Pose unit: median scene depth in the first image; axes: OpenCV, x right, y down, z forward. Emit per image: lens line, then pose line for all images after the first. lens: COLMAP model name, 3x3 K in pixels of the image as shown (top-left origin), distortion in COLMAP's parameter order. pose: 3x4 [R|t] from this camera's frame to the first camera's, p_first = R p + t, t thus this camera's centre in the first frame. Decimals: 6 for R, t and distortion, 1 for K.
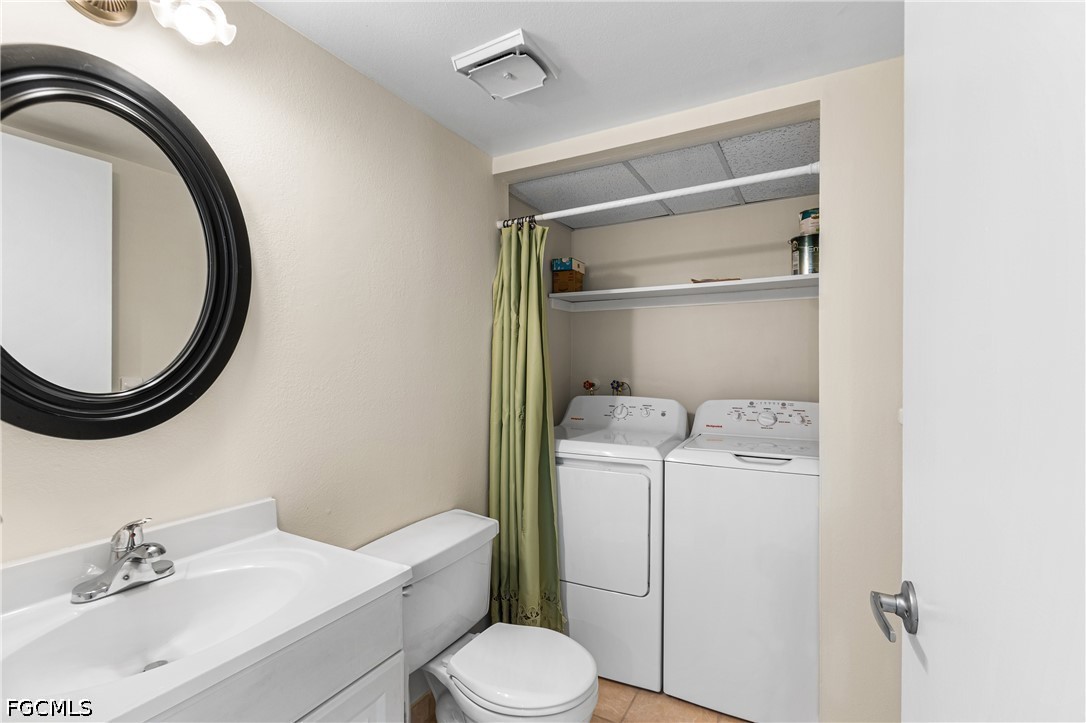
lens RADIAL K [[480.8, 0, 535.2], [0, 480.8, 361.0], [0, 0, 1]] dist [0.001842, -0.003773]
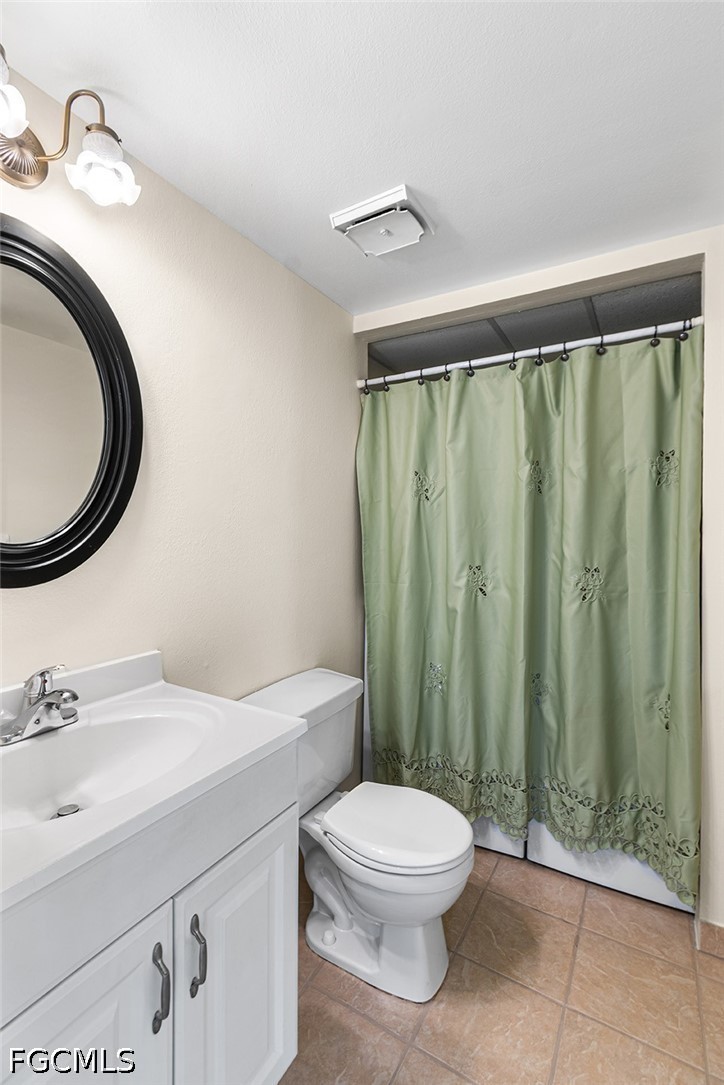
lens RADIAL K [[480.4, 0, 213.2], [0, 480.4, 538.5], [0, 0, 1]] dist [0.001842, -0.003773]
pose [[0.998748, 0.006936, -0.049533, -0.368889], [-0.007005, 0.999975, -0.001206, 0.046550], [0.049523, 0.001552, 0.998772, -0.011318]]
